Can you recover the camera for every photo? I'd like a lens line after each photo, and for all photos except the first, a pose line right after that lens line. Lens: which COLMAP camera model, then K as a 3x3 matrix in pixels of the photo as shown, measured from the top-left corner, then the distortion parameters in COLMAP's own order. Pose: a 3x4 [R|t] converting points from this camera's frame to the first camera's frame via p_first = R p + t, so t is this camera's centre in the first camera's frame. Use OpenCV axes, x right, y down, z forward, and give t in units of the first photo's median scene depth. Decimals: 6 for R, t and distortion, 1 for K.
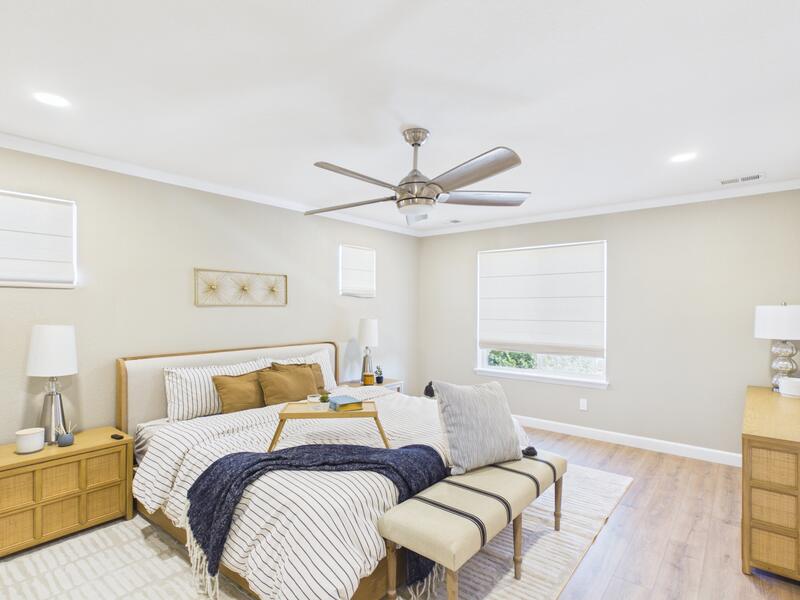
lens RADIAL K [[421.0, 0, 399.0], [0, 421.0, 294.6], [0, 0, 1]] dist [0.000427, -0.000702]
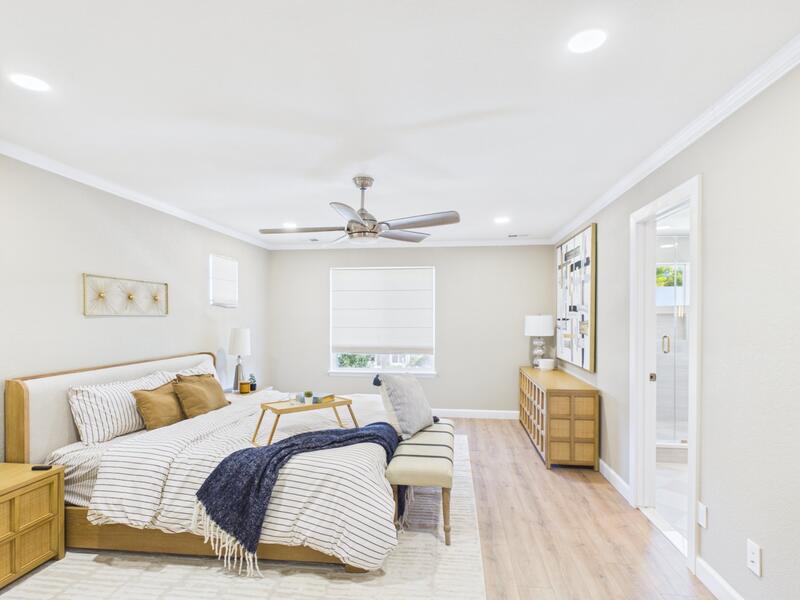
lens RADIAL K [[419.6, 0, 402.5], [0, 419.6, 299.1], [0, 0, 1]] dist [-0.000960, 0.000220]
pose [[0.845540, 0.021007, 0.533498, -0.422867], [-0.014909, 0.999765, -0.015739, -0.005080], [-0.533703, 0.005354, 0.845655, -0.104700]]
